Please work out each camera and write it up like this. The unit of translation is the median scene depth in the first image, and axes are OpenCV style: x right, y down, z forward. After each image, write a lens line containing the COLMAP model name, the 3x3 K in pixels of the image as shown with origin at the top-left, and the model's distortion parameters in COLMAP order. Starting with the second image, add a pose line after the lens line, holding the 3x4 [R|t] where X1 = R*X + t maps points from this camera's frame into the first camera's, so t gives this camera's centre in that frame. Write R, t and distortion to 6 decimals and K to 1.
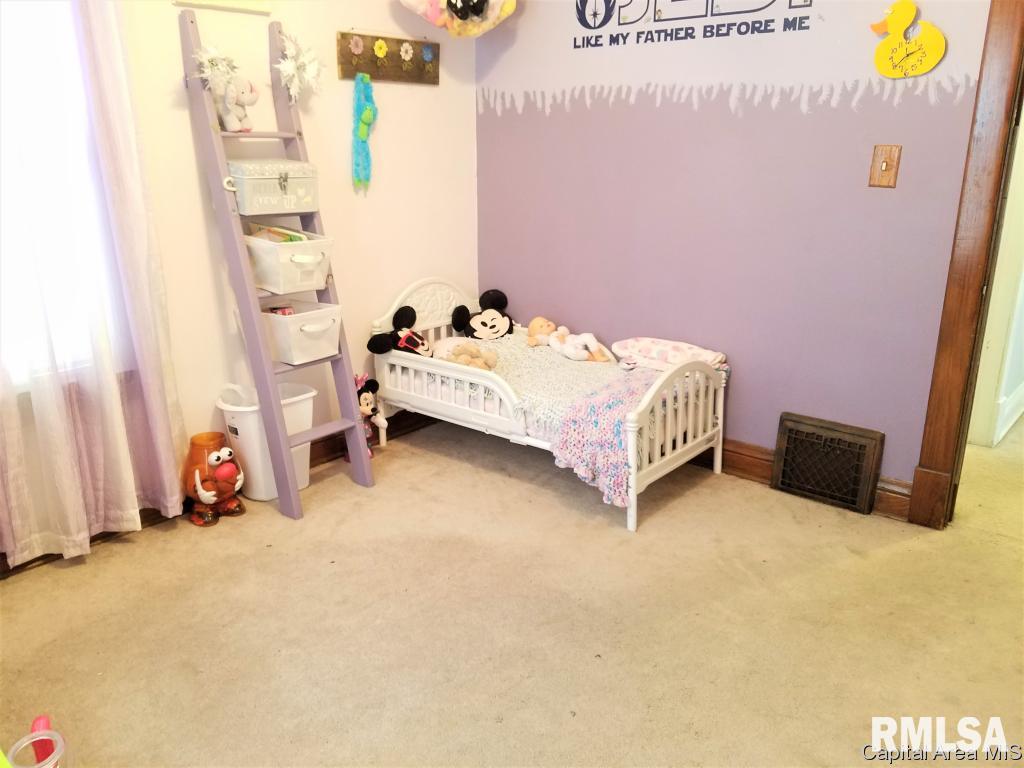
lens RADIAL K [[797.7, 0, 508.6], [0, 797.7, 393.6], [0, 0, 1]] dist [0.178297, -0.288612]
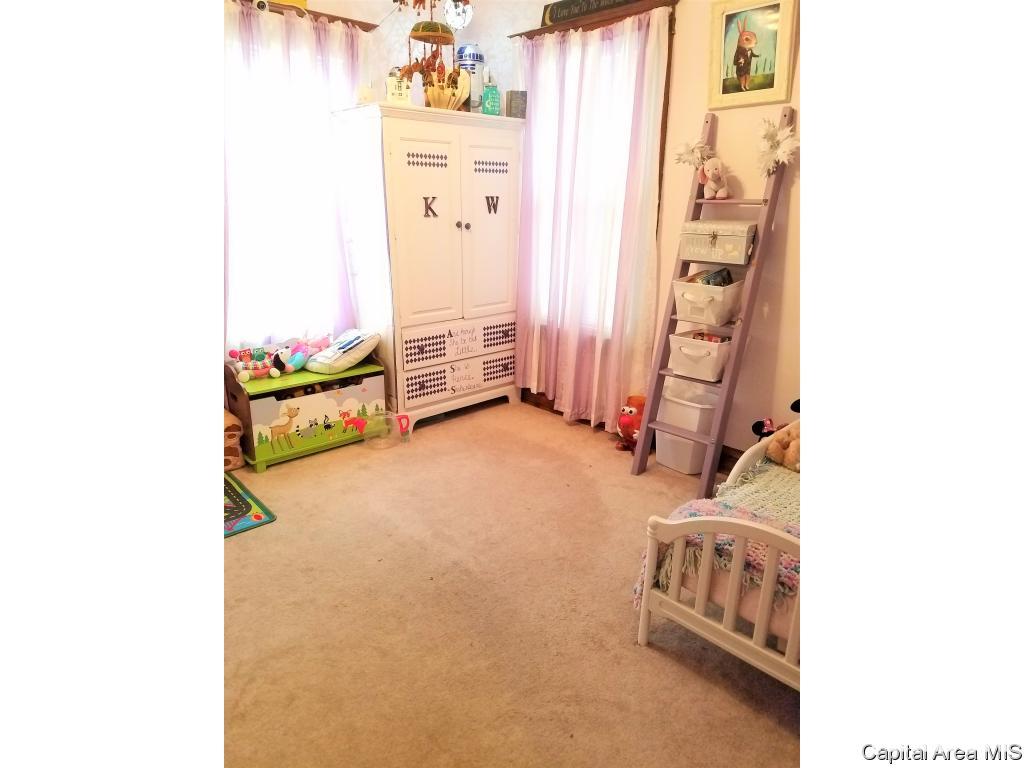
lens RADIAL K [[797.7, 0, 508.6], [0, 797.7, 393.6], [0, 0, 1]] dist [0.178297, -0.288612]
pose [[-0.303971, 0.228953, -0.924761, 1.056594], [-0.272762, 0.909141, 0.314743, -0.350518], [0.912799, 0.347912, -0.213903, 1.061355]]
